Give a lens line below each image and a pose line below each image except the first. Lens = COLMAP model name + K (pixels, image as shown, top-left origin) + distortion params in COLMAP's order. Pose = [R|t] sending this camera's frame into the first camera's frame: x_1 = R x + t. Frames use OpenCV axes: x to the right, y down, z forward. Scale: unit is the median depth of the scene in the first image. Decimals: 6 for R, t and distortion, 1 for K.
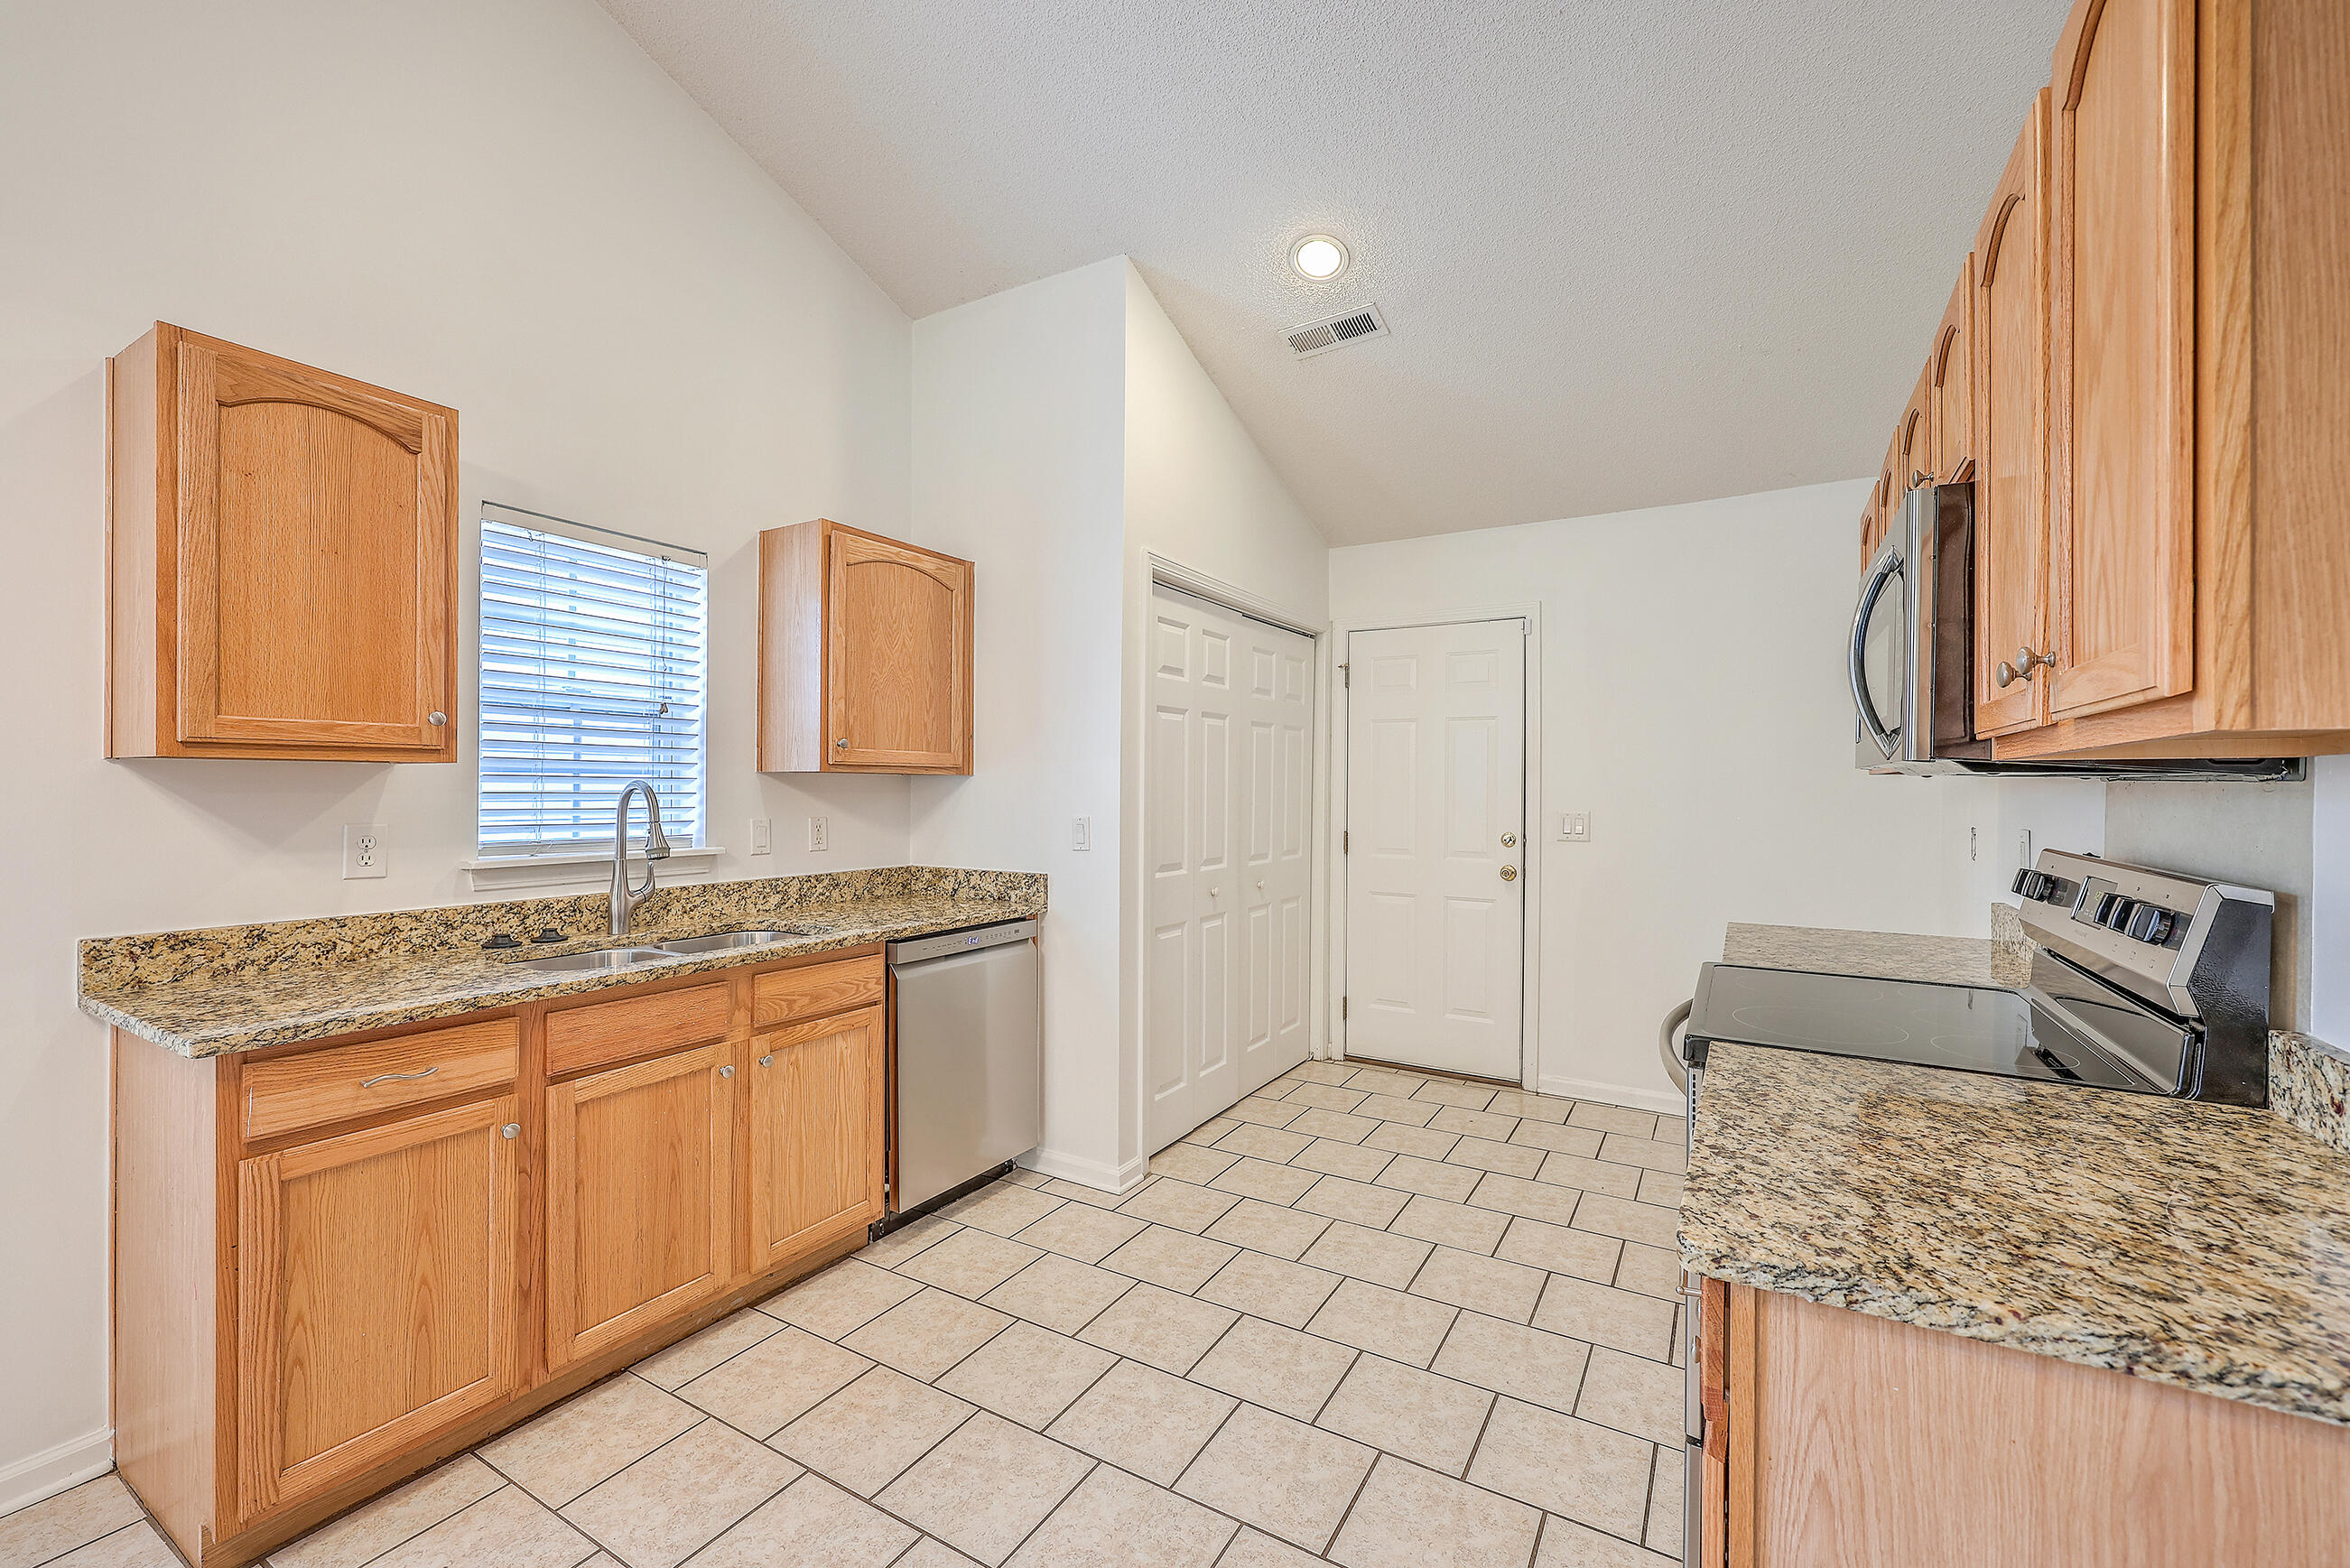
lens RADIAL K [[957.5, 0, 1176.5], [0, 957.5, 786.6], [0, 0, 1]] dist [0.003825, -0.000798]
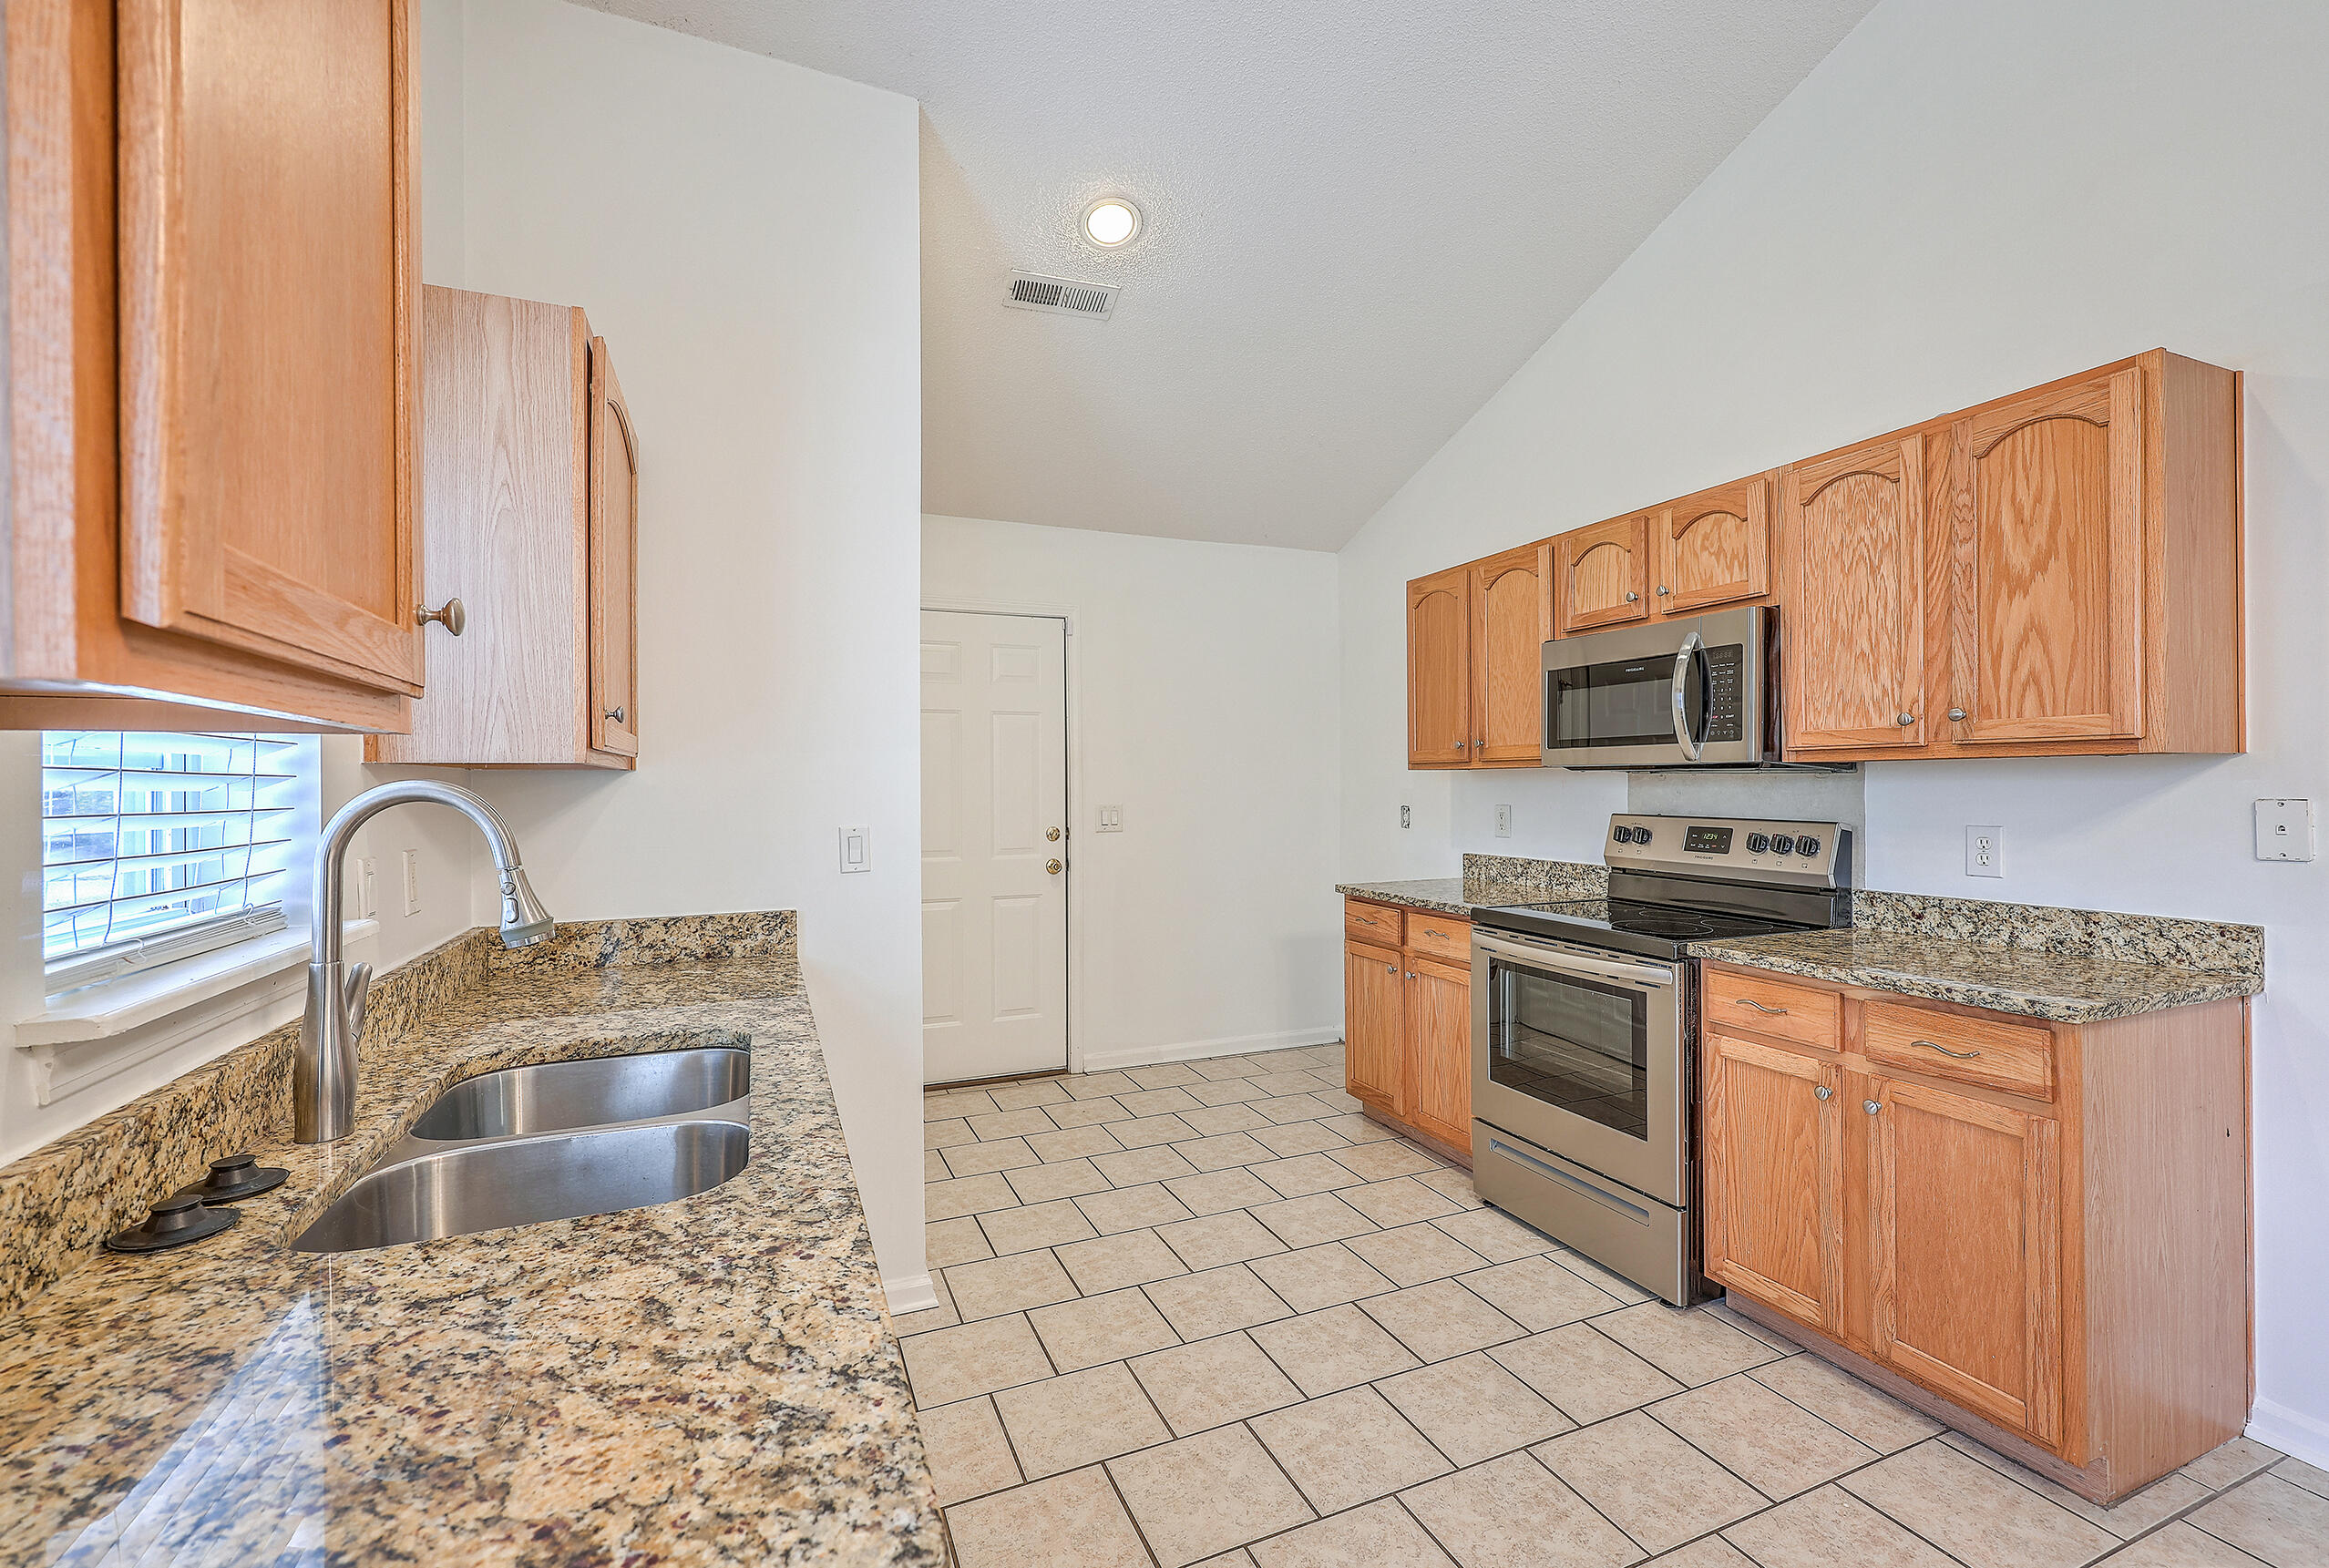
lens RADIAL K [[1010.2, 0, 1183.2], [0, 1010.2, 785.3], [0, 0, 1]] dist [0.000013, 0.000402]
pose [[0.585090, -0.011815, 0.810882, -0.812739], [0.009886, 0.999923, 0.007436, -0.005043], [-0.810908, 0.003665, 0.585162, 0.472471]]
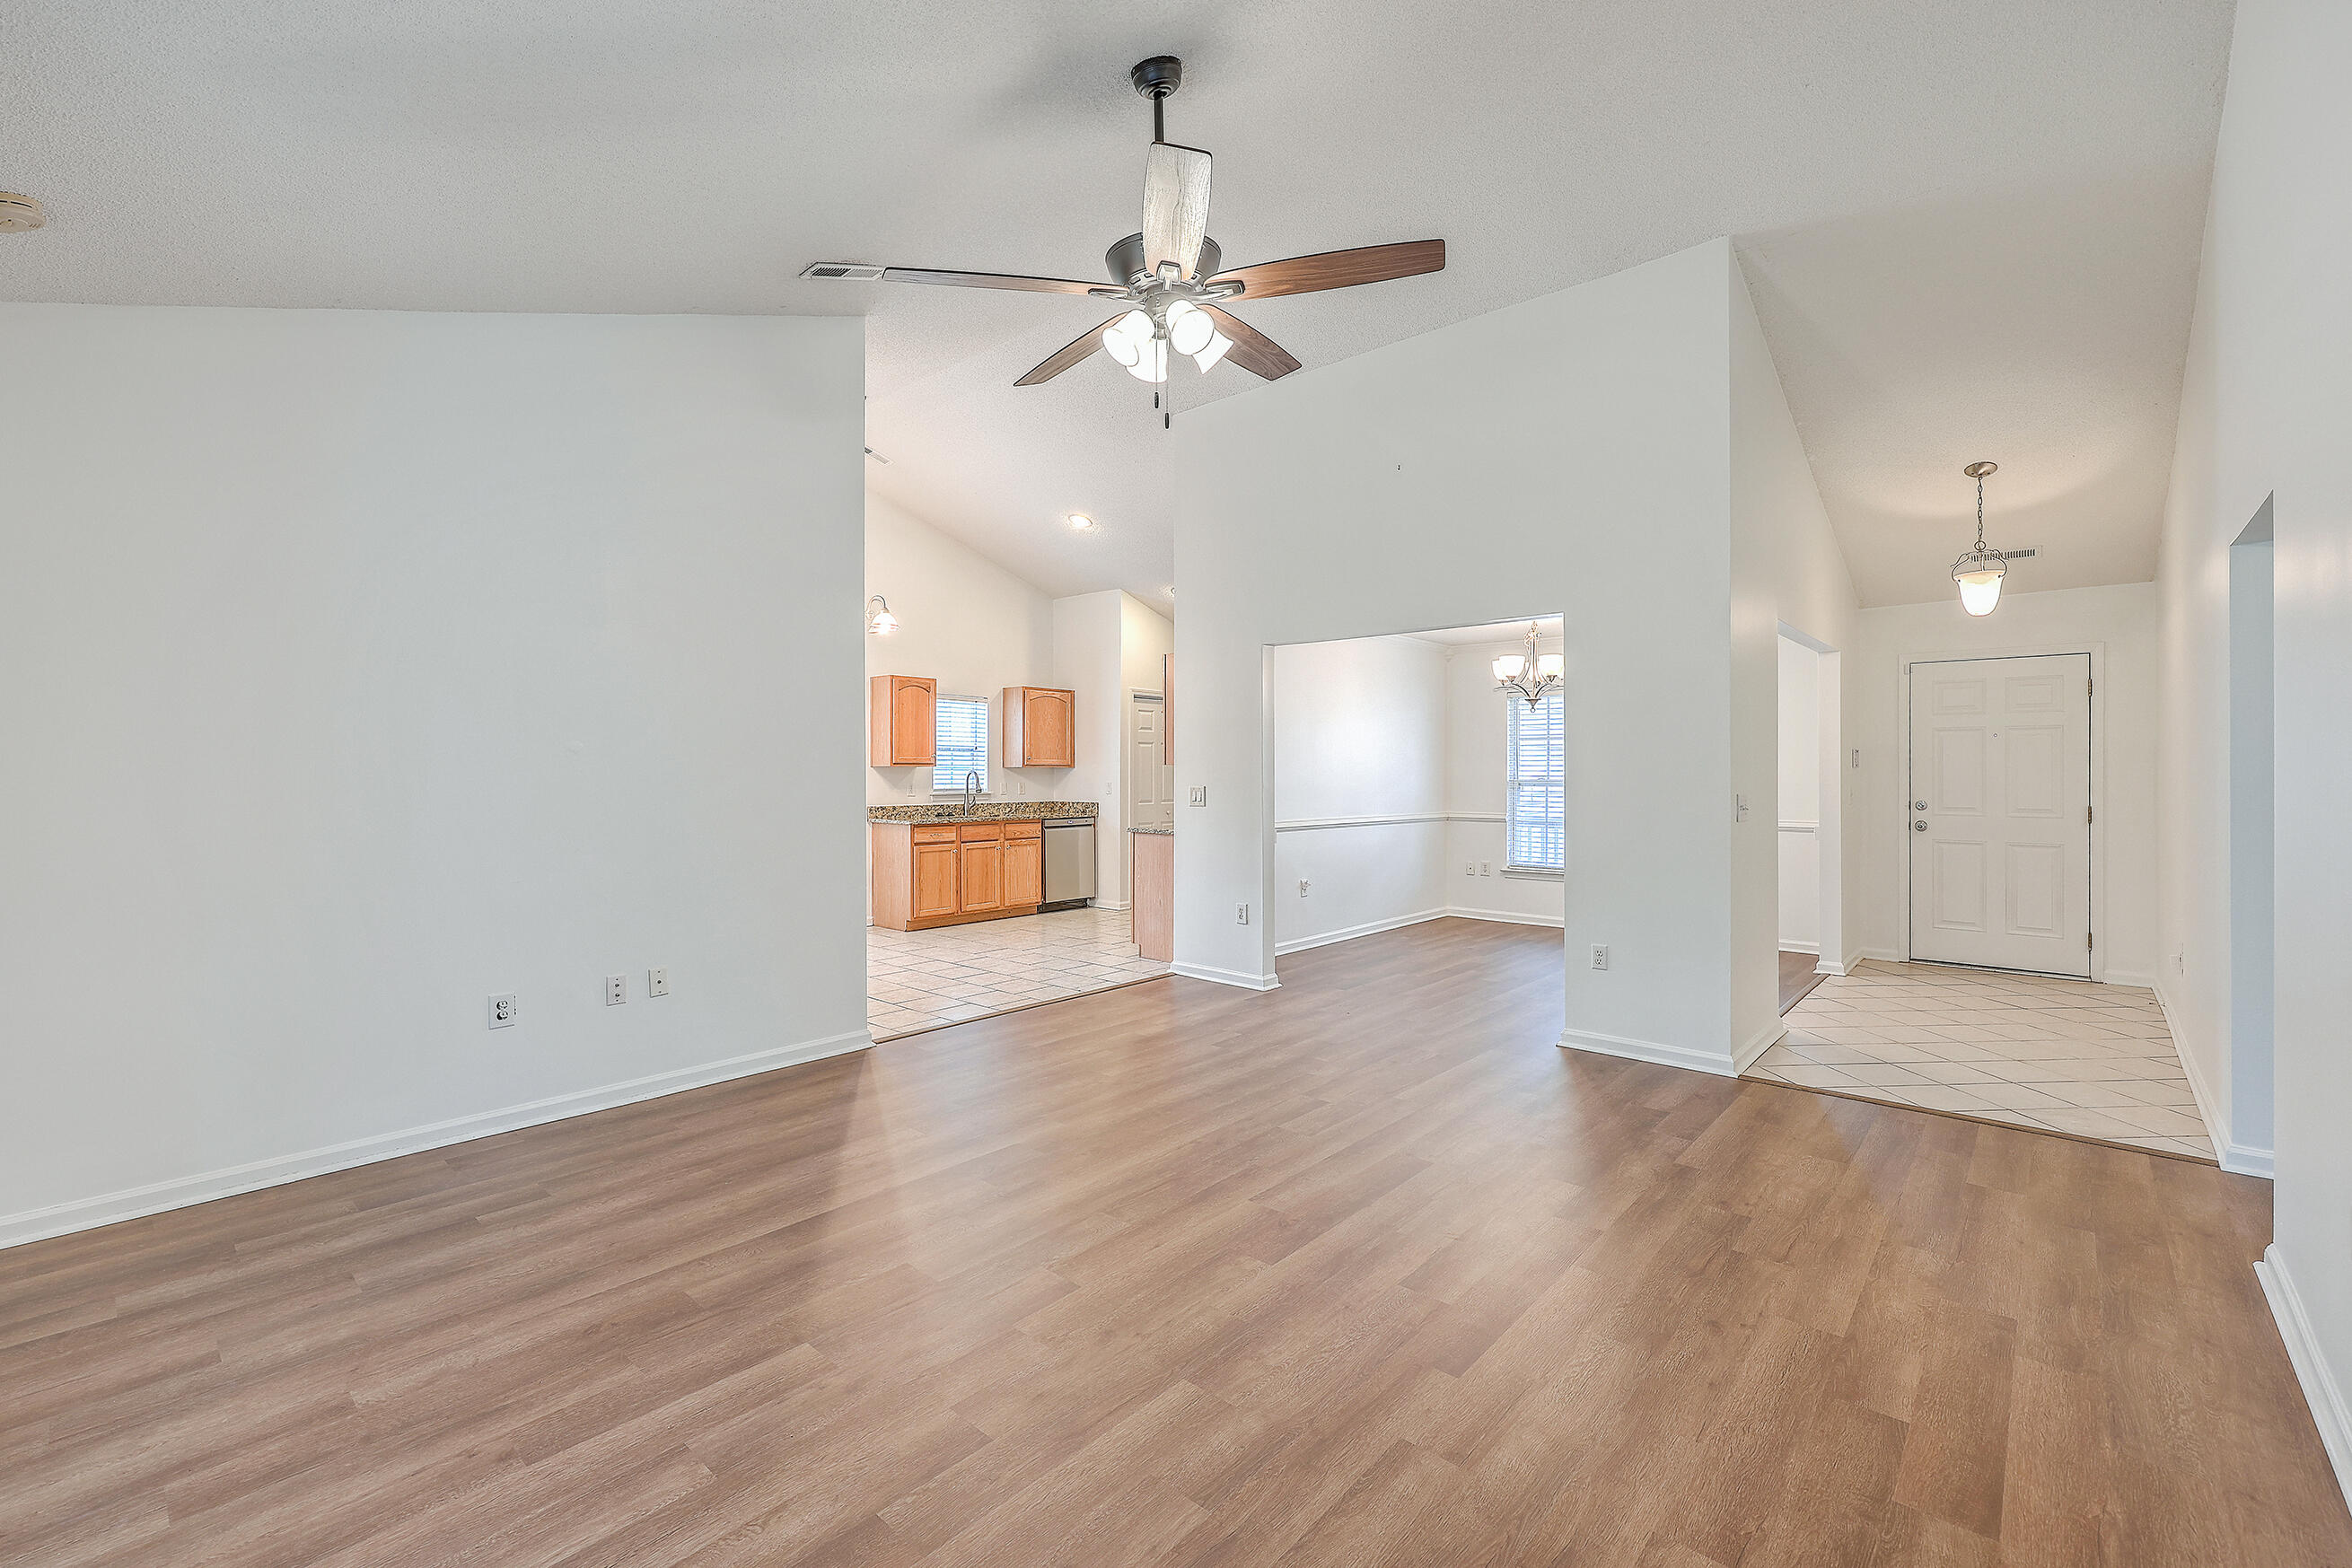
lens RADIAL K [[958.3, 0, 1186.3], [0, 958.3, 778.5], [0, 0, 1]] dist [0.003825, -0.000798]
pose [[0.981927, -0.004683, -0.189203, 0.947070], [0.005919, 0.999965, 0.005965, 0.007069], [0.189168, -0.006977, 0.981920, -2.504132]]
